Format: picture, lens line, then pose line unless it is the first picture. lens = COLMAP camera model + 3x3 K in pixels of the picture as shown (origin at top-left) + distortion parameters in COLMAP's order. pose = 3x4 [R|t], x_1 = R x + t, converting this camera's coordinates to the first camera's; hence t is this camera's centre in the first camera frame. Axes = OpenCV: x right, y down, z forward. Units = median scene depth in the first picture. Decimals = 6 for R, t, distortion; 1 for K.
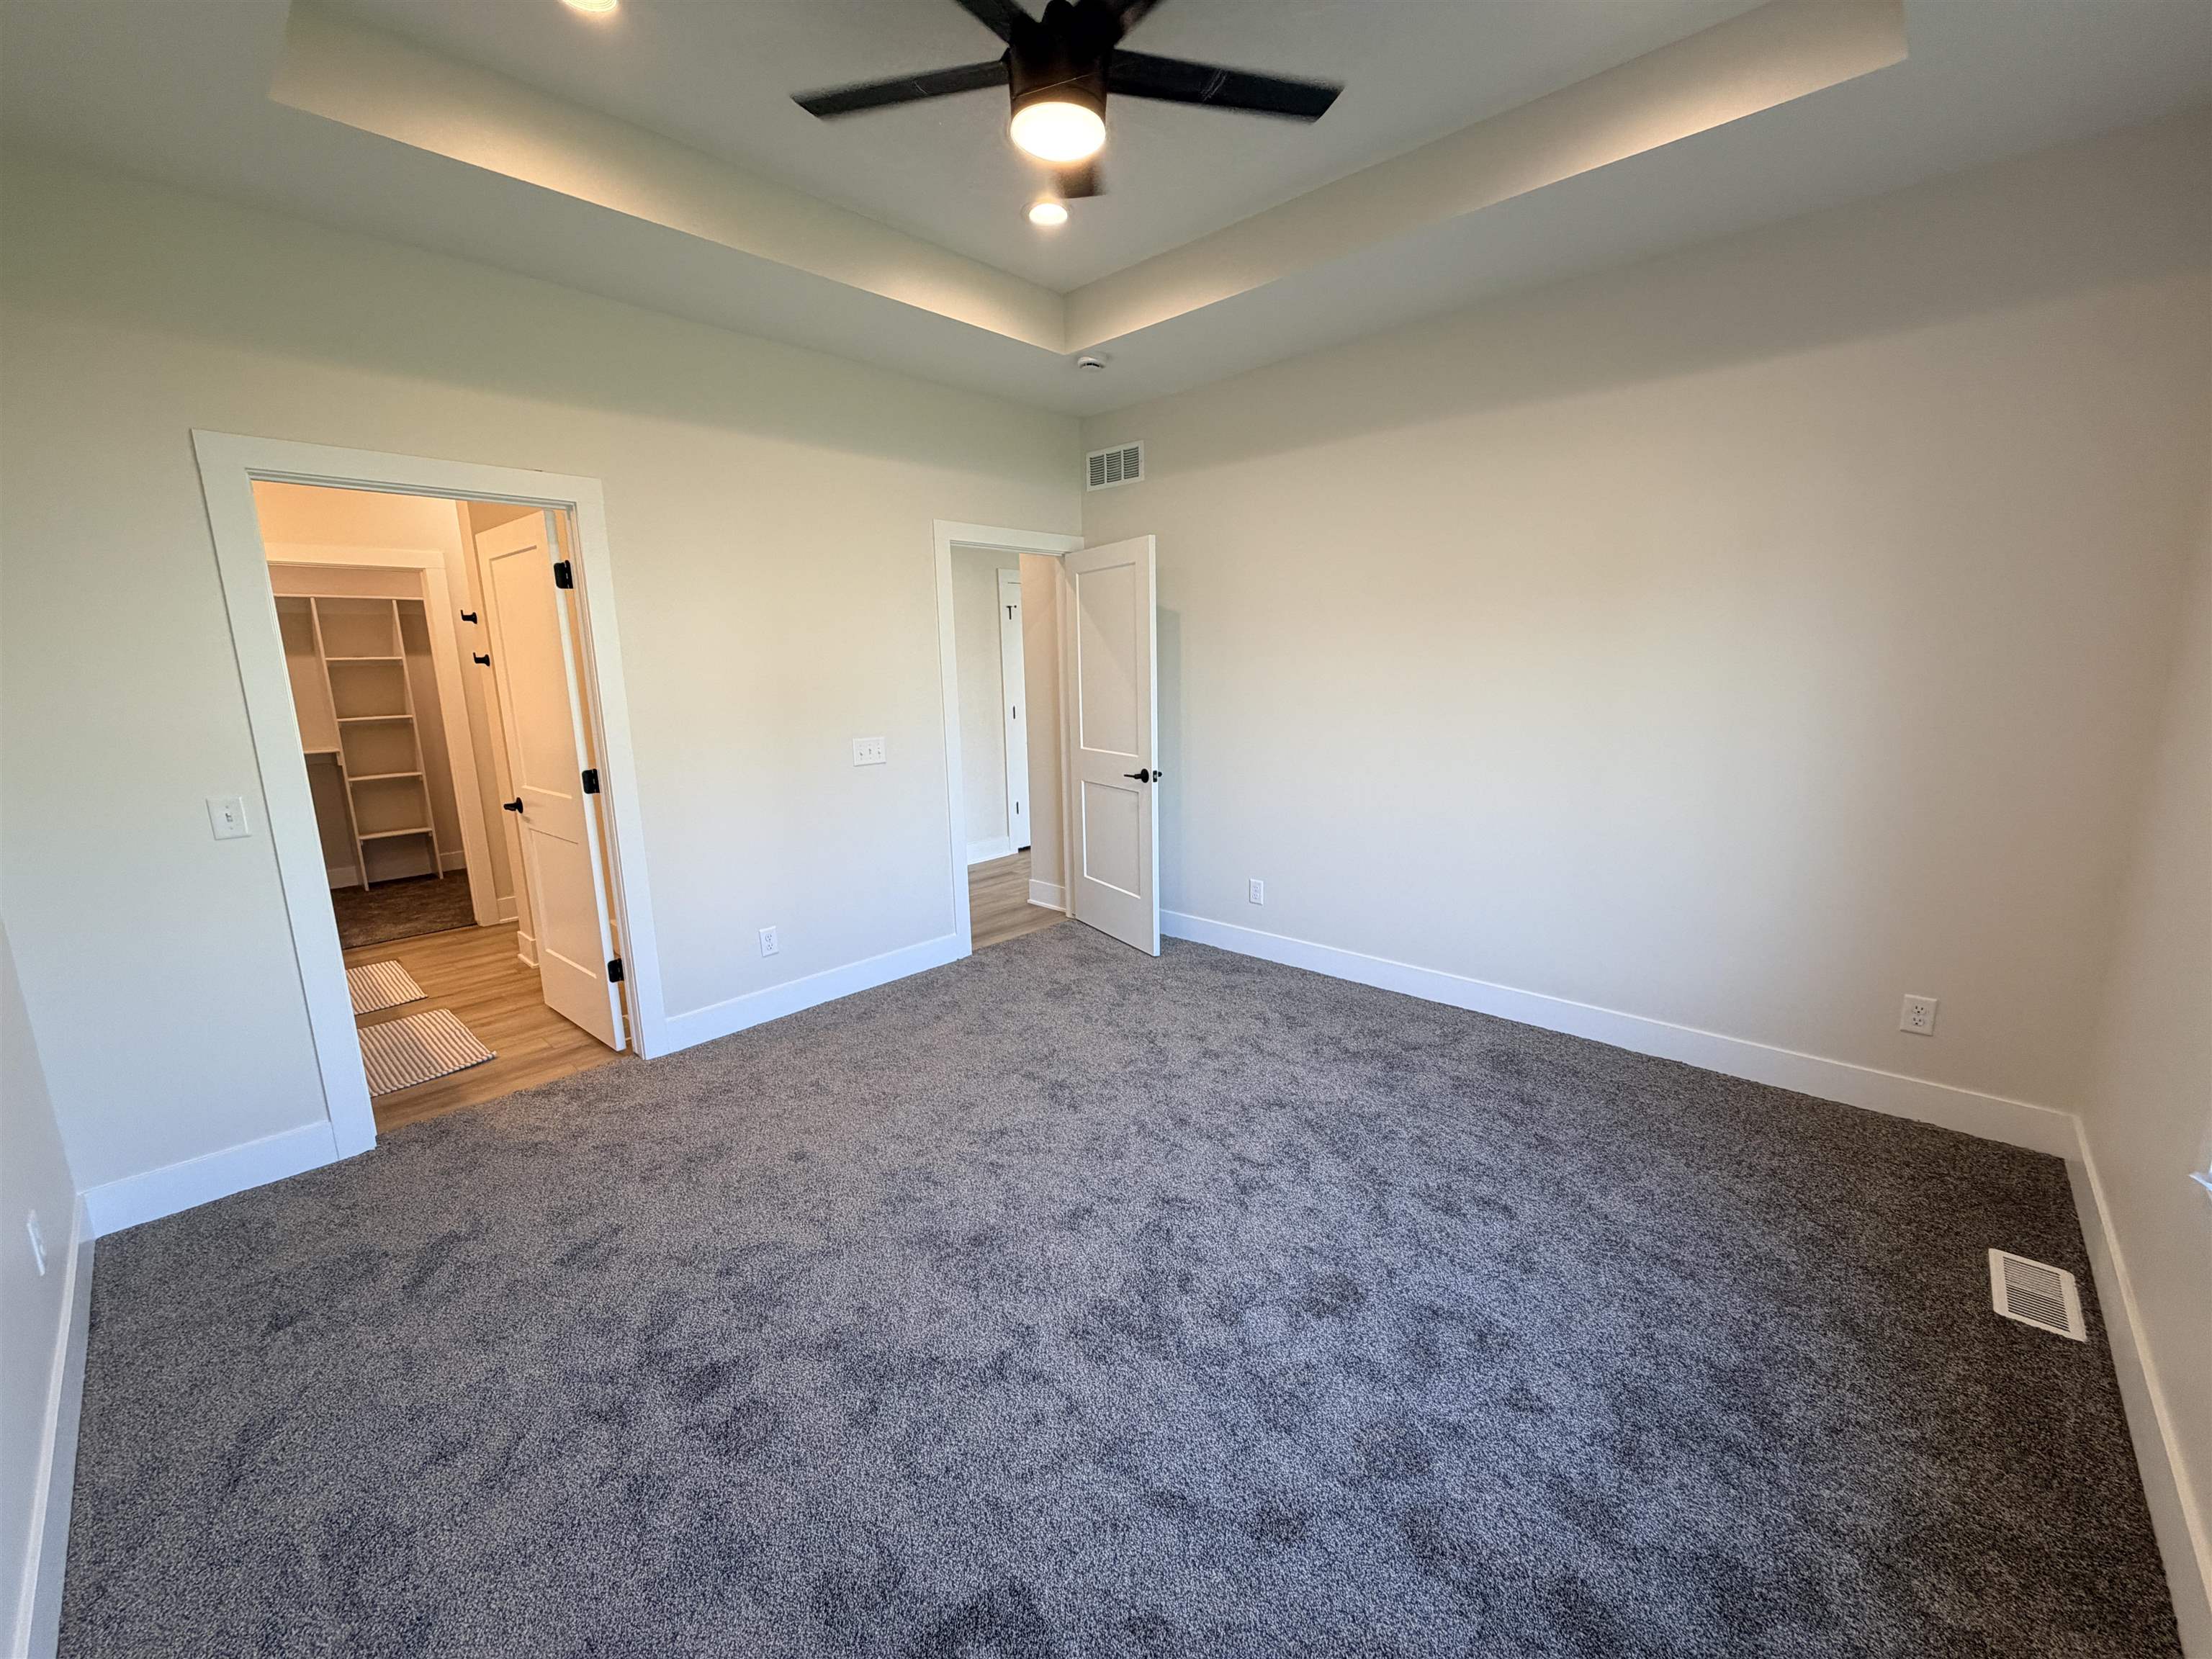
lens RADIAL K [[878.7, 0, 1102.0], [0, 878.7, 827.6], [0, 0, 1]] dist [-0.000078, 0.000353]
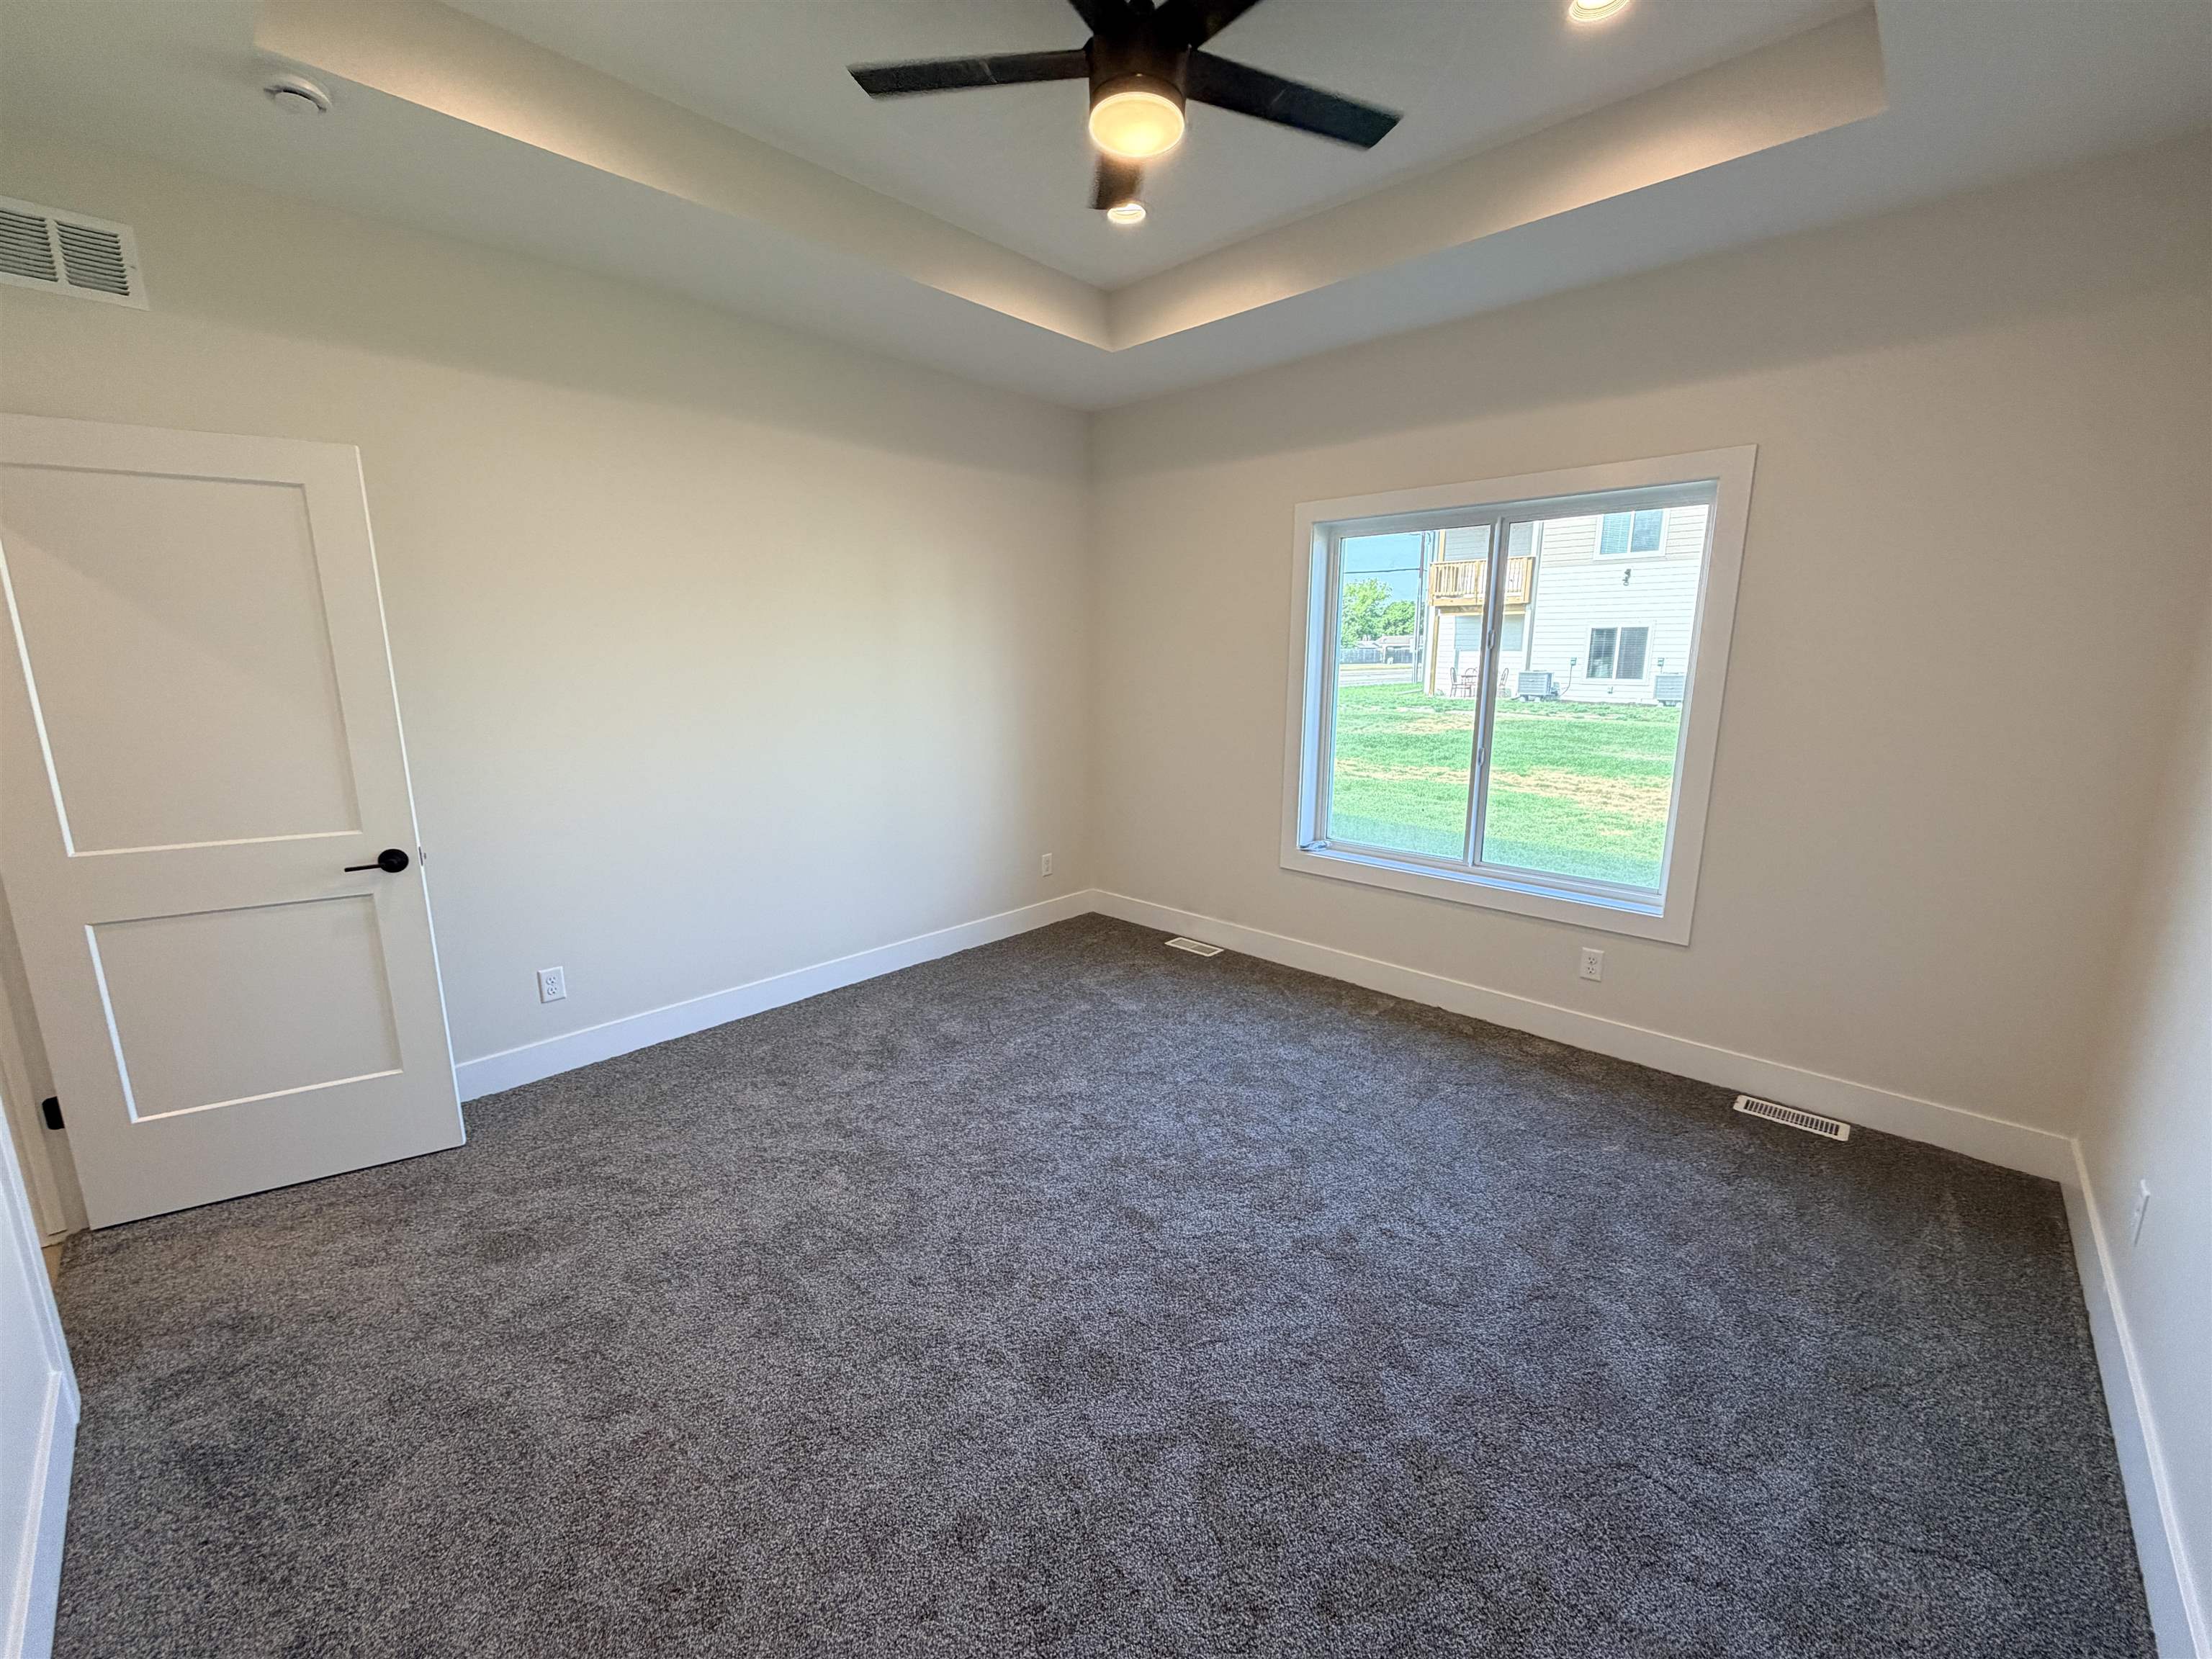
lens RADIAL K [[878.7, 0, 1102.0], [0, 878.7, 827.6], [0, 0, 1]] dist [-0.000078, 0.000353]
pose [[0.009207, -0.177686, 0.984044, -0.657784], [0.185450, 0.967318, 0.172930, -0.120328], [-0.982611, 0.180899, 0.041857, 0.646223]]
